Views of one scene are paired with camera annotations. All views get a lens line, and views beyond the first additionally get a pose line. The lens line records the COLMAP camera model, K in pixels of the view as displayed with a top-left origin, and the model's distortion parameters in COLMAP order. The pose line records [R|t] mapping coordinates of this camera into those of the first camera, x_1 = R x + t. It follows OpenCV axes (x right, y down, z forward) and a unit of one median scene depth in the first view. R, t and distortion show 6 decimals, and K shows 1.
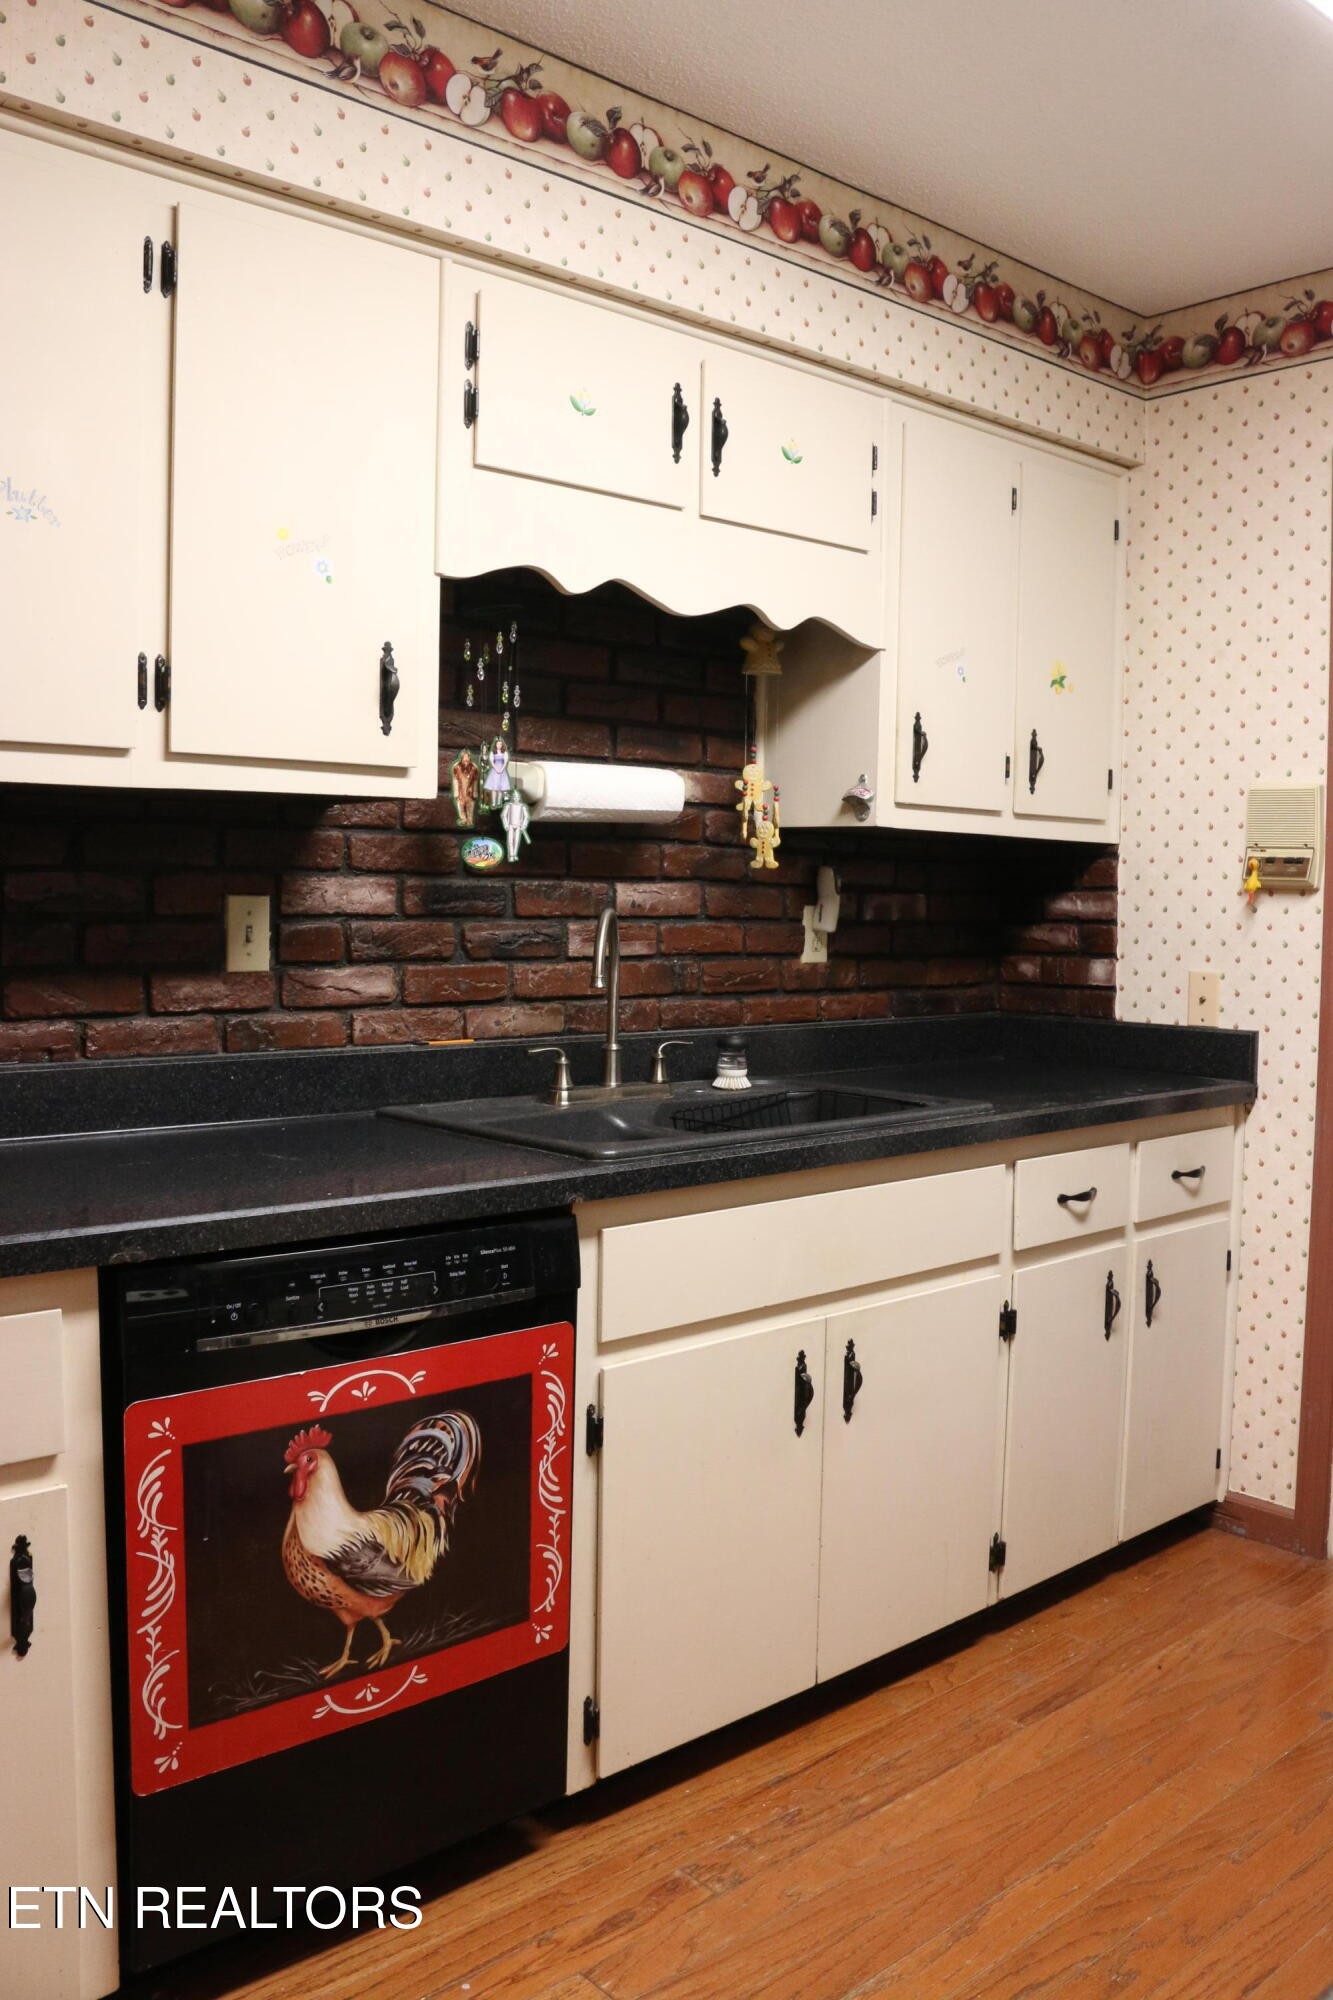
lens RADIAL K [[1646.2, 0, 688.3], [0, 1646.2, 994.0], [0, 0, 1]] dist [-0.159915, 0.134559]
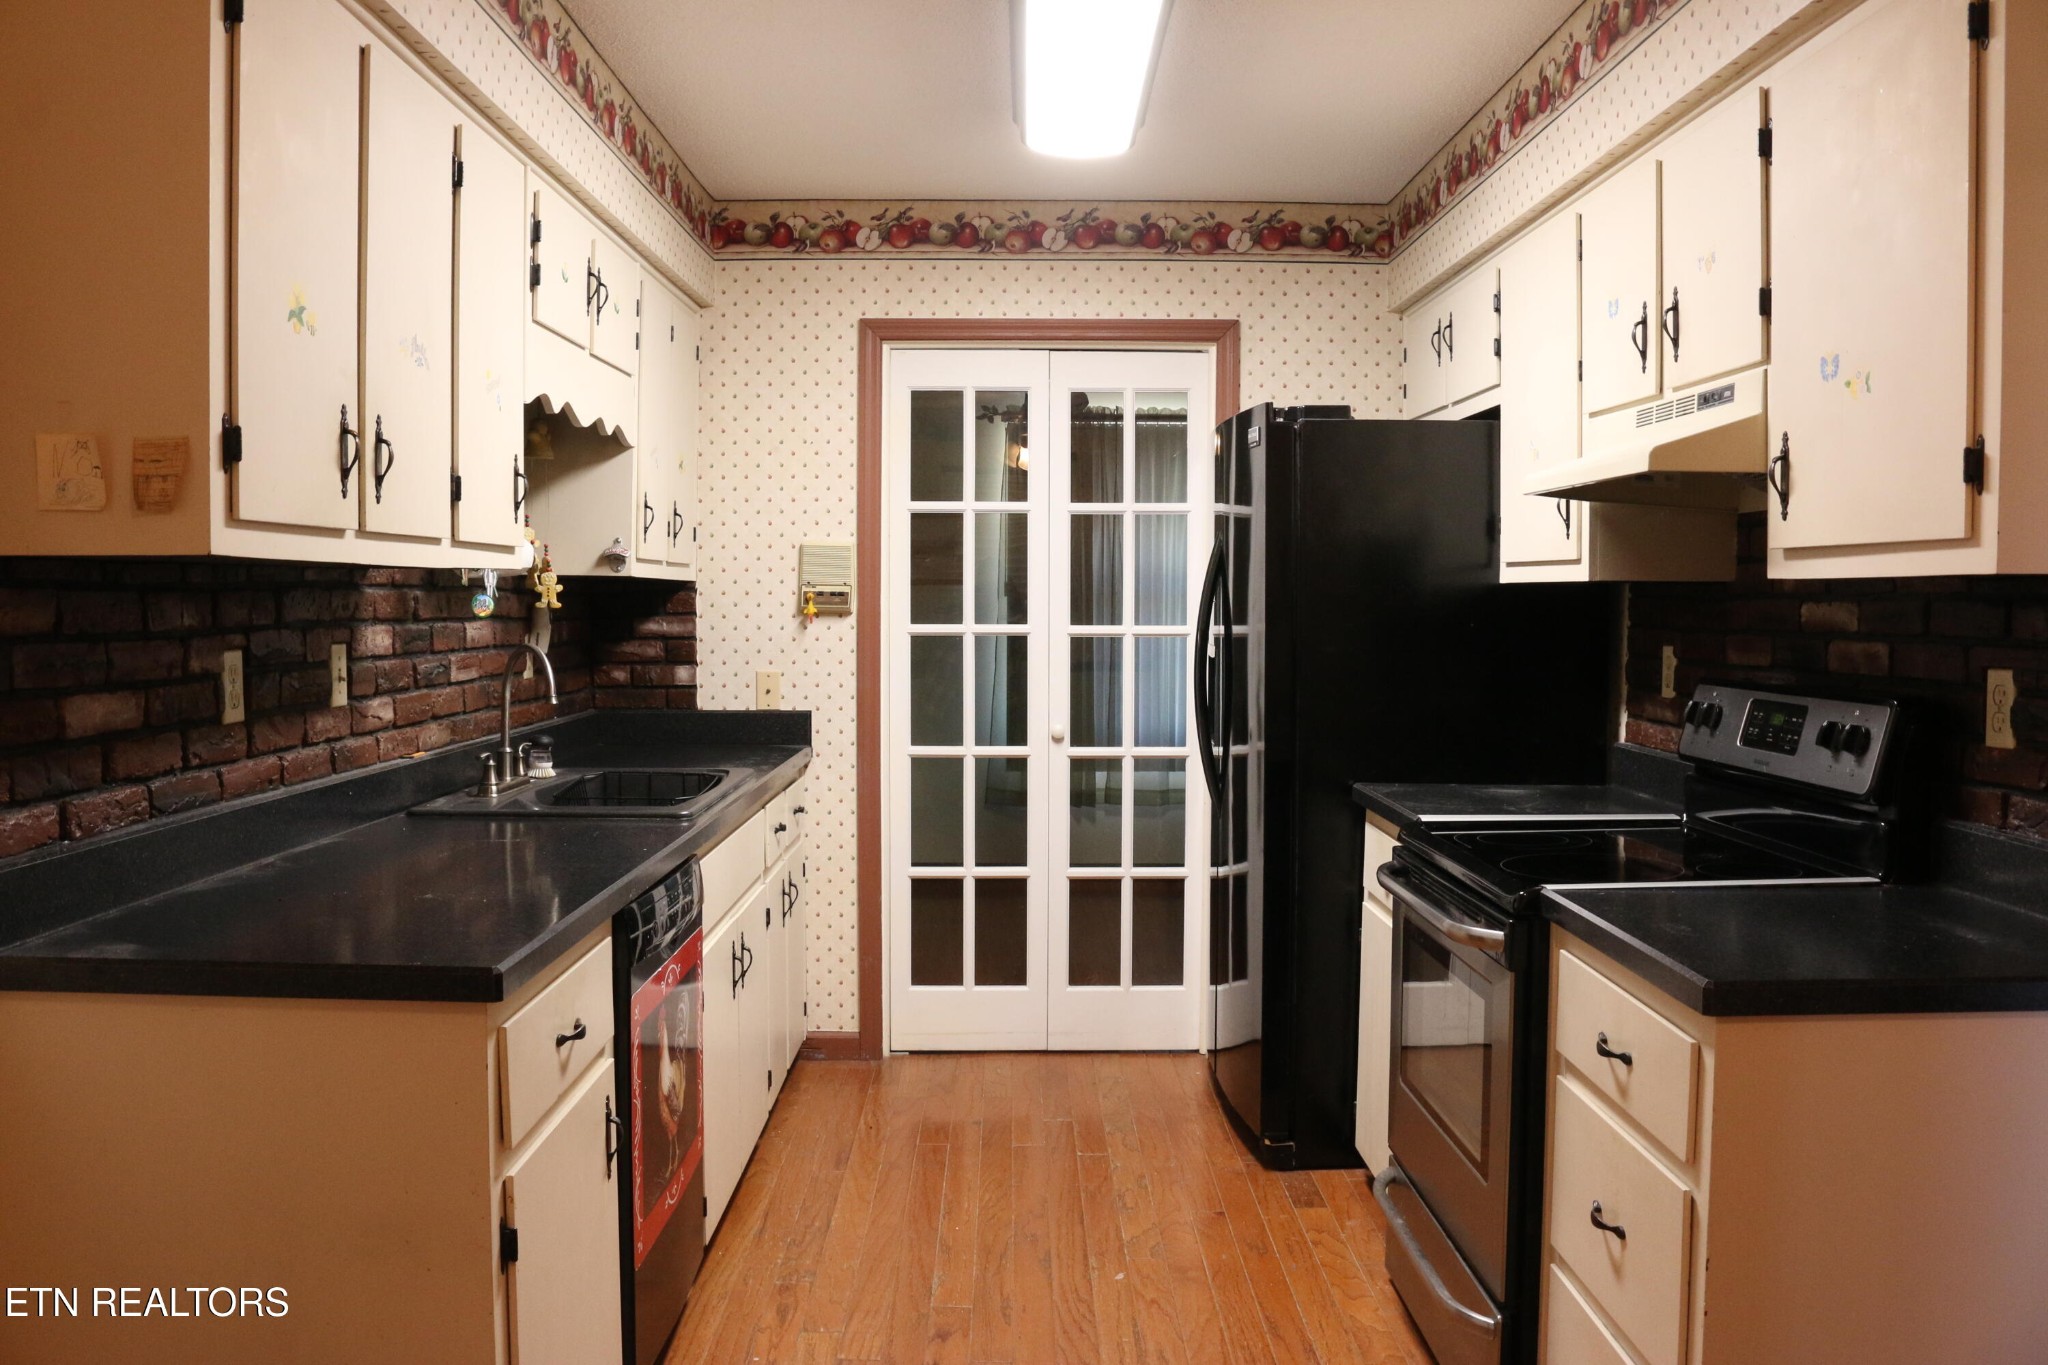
lens RADIAL K [[1685.8, 0, 1012.9], [0, 1685.8, 667.1], [0, 0, 1]] dist [-0.159915, 0.134559]
pose [[0.670588, -0.042318, 0.740622, -0.723141], [0.049532, 0.998698, 0.012217, -0.028506], [-0.740174, 0.028492, 0.671811, -0.172336]]
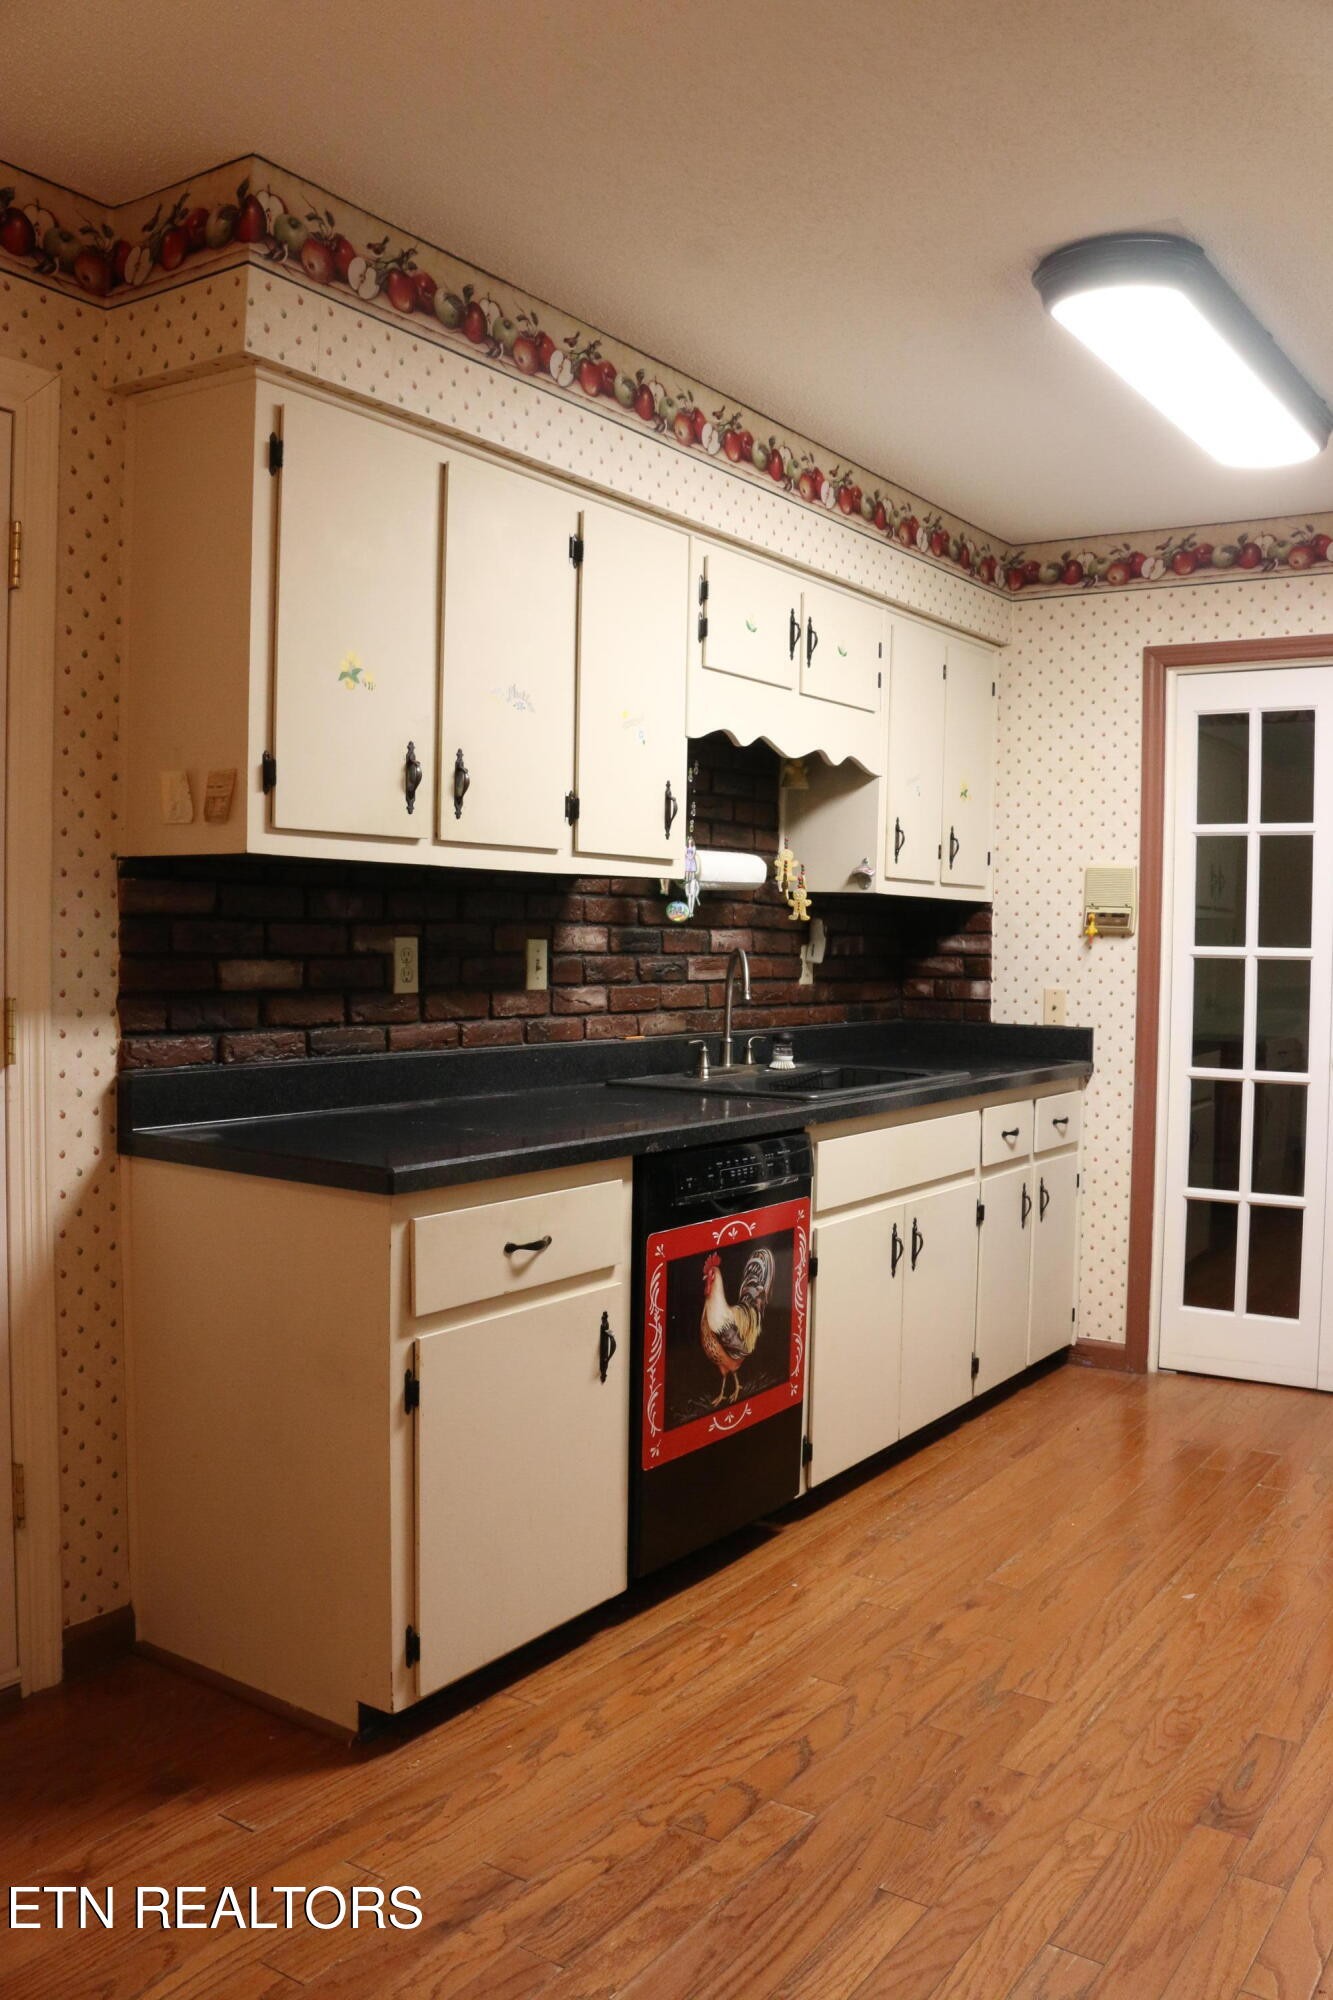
lens RADIAL K [[1646.2, 0, 688.3], [0, 1646.2, 994.0], [0, 0, 1]] dist [-0.159915, 0.134559]
pose [[0.969215, -0.007197, 0.246113, -0.435274], [0.011999, 0.999766, -0.018020, 0.016259], [-0.245925, 0.020418, 0.969074, -0.429532]]
